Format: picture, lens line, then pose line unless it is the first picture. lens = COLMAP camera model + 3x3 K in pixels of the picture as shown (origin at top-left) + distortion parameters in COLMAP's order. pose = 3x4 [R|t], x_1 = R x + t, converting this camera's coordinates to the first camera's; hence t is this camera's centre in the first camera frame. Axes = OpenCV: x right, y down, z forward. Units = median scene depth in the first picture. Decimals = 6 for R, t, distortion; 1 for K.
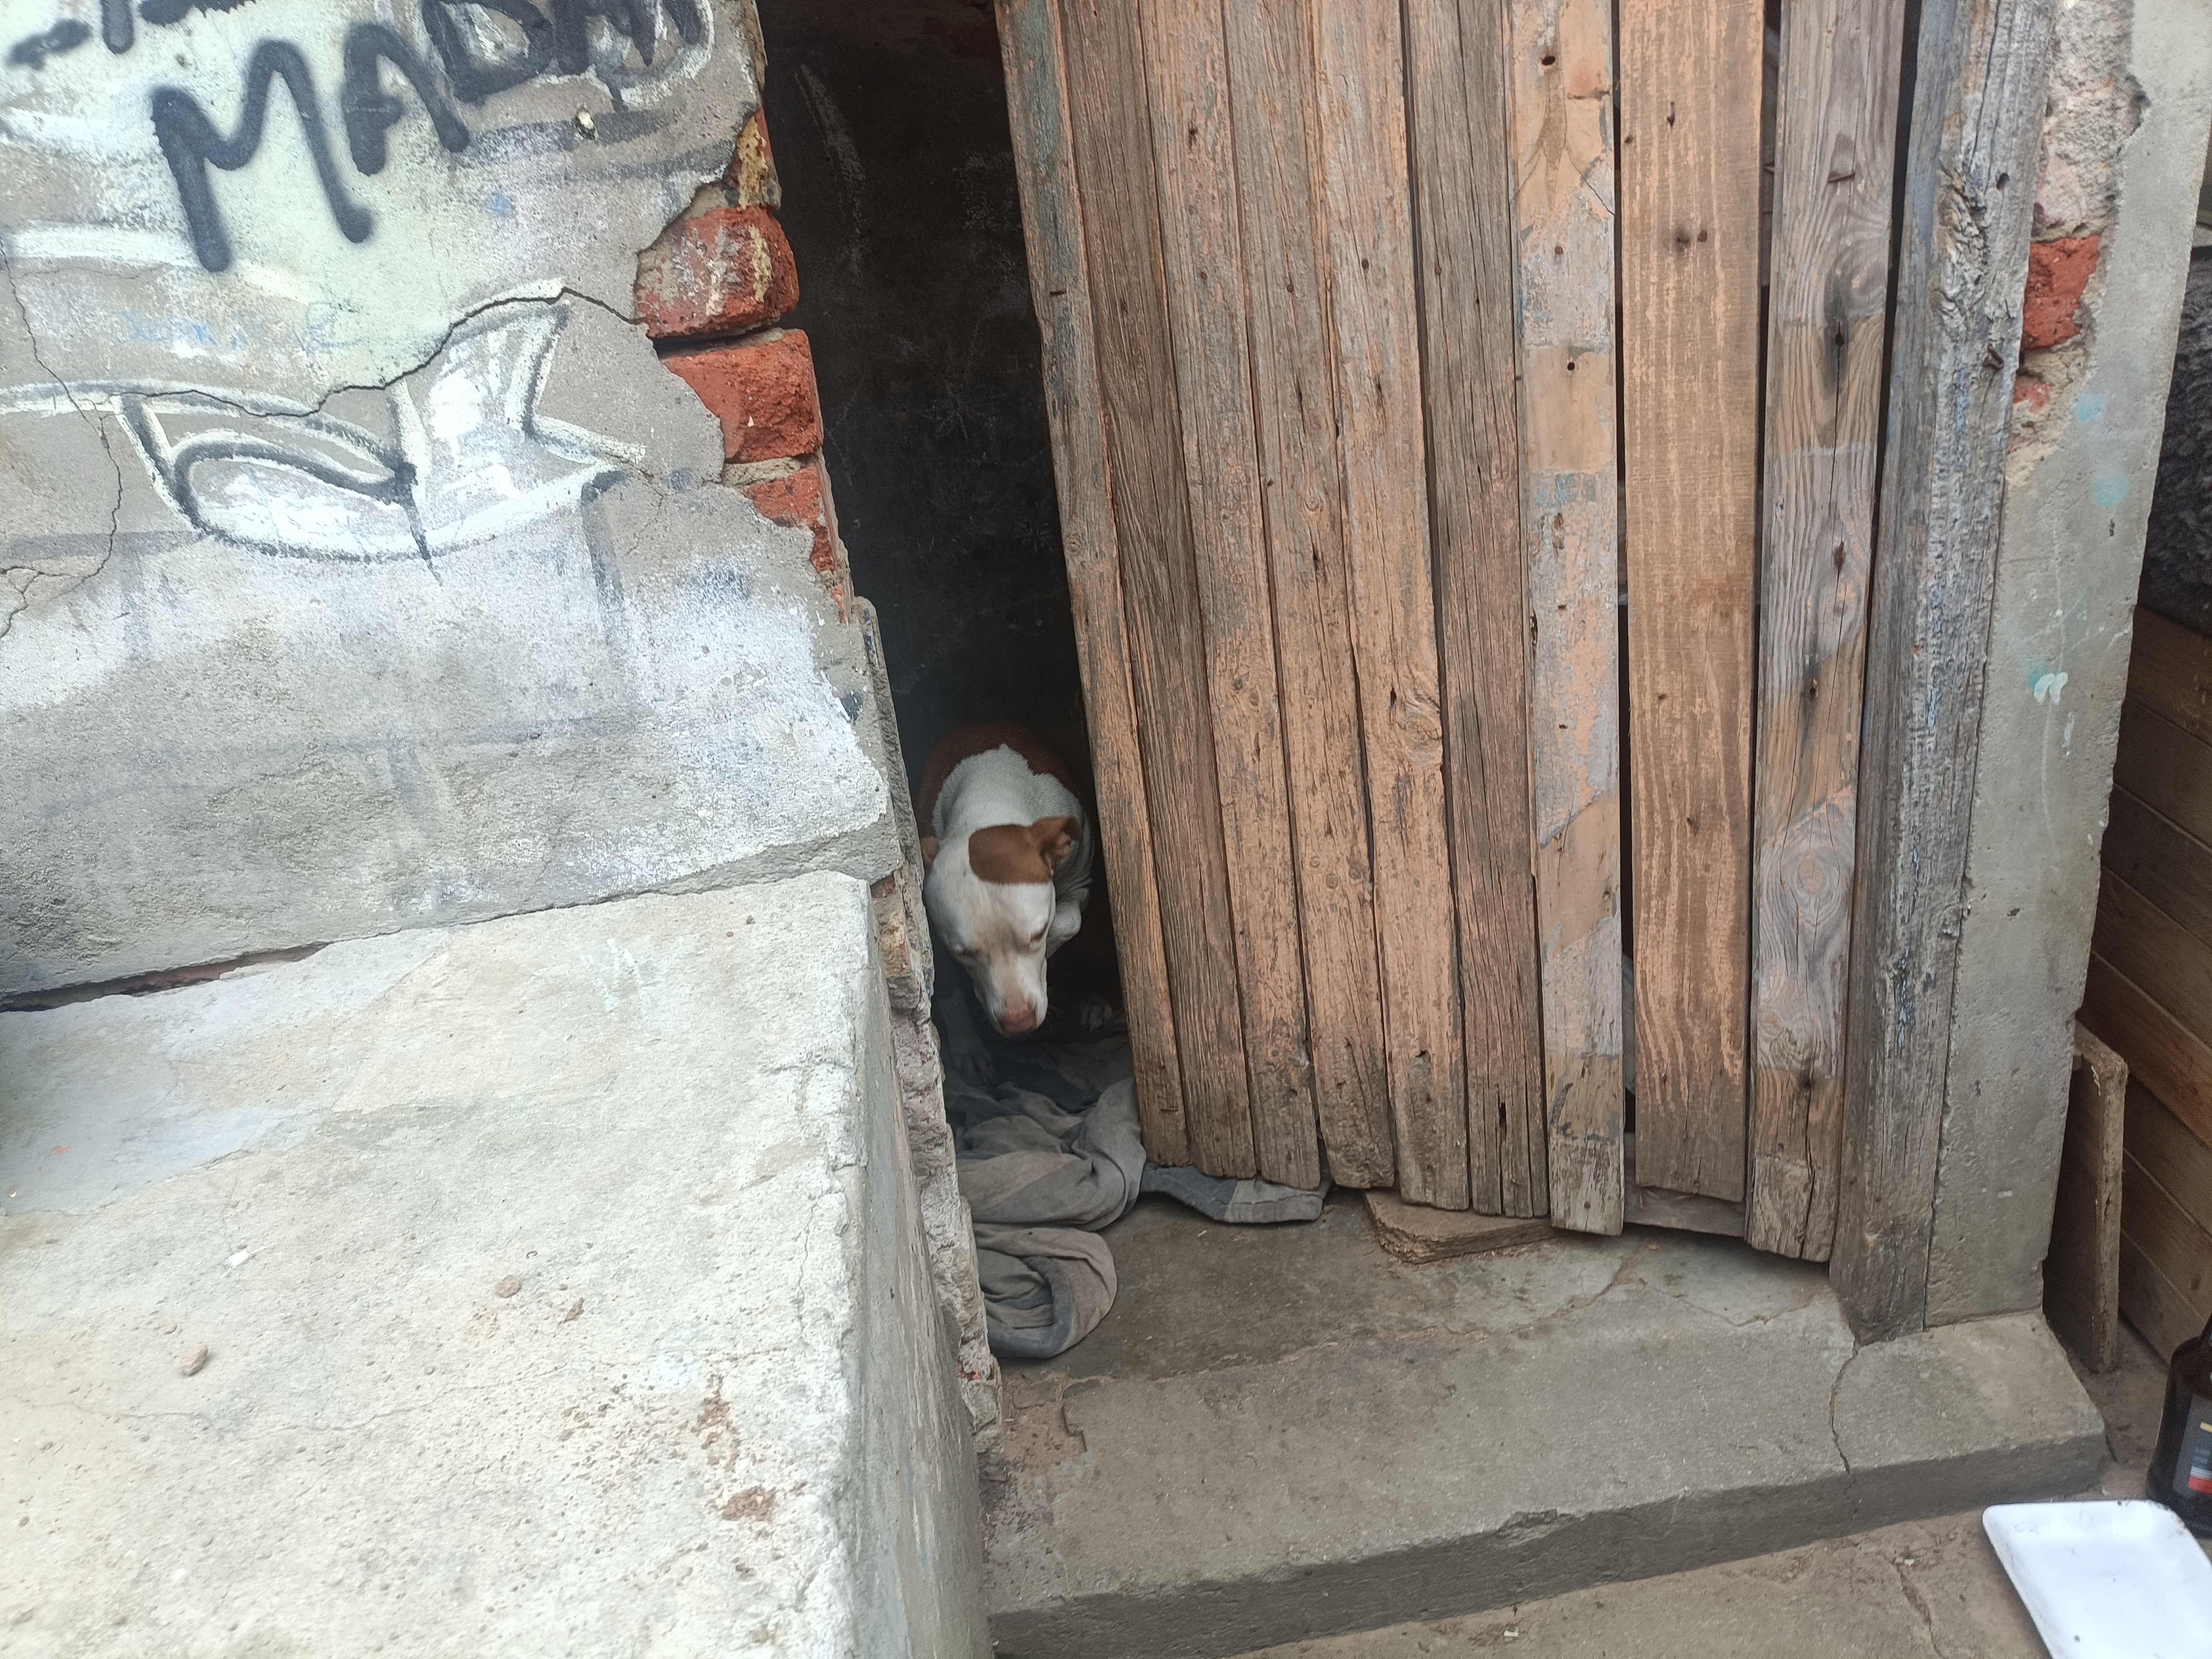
lens RADIAL K [[1617.0, 0, 1106.0], [0, 1617.0, 829.5], [0, 0, 1]] dist [0.008657, 0.004444]
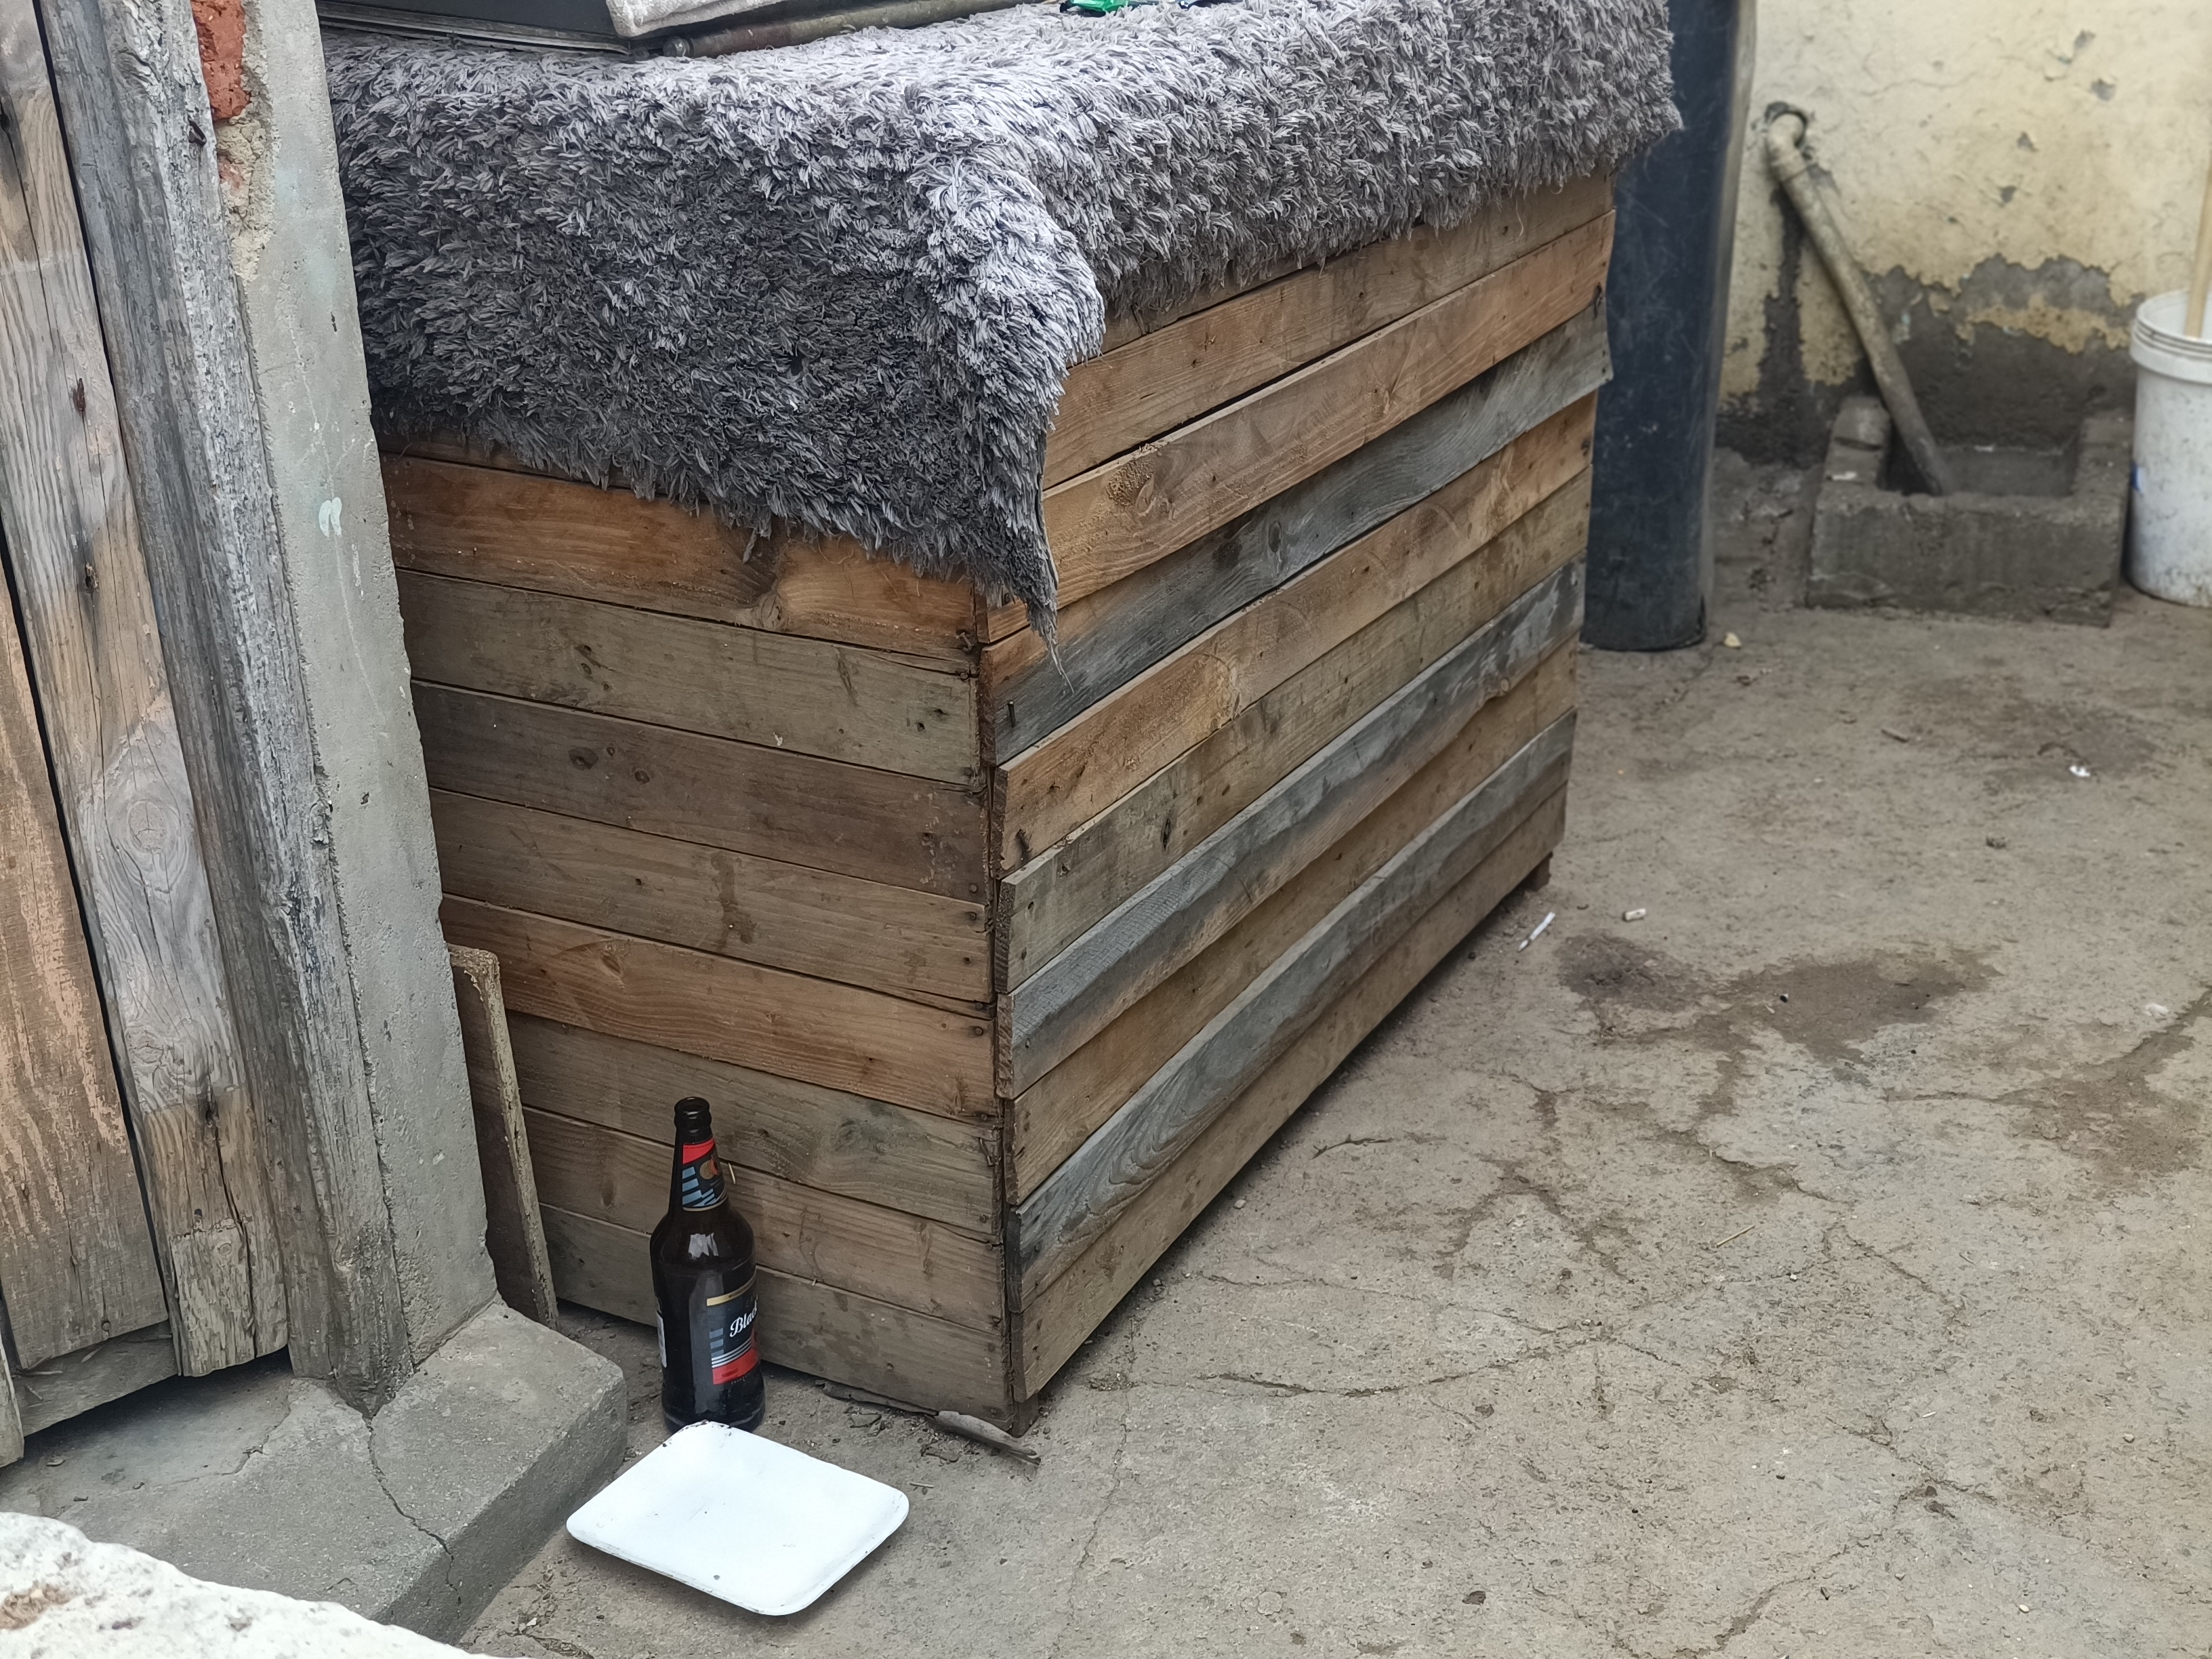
lens RADIAL K [[2908.3, 0, 1106.0], [0, 2908.3, 829.5], [0, 0, 1]] dist [-0.202601, 0.676948]
pose [[0.485558, -0.246676, 0.838680, -0.481189], [0.334004, 0.938929, 0.082789, 0.071184], [-0.807883, 0.239924, 0.538295, -0.075995]]
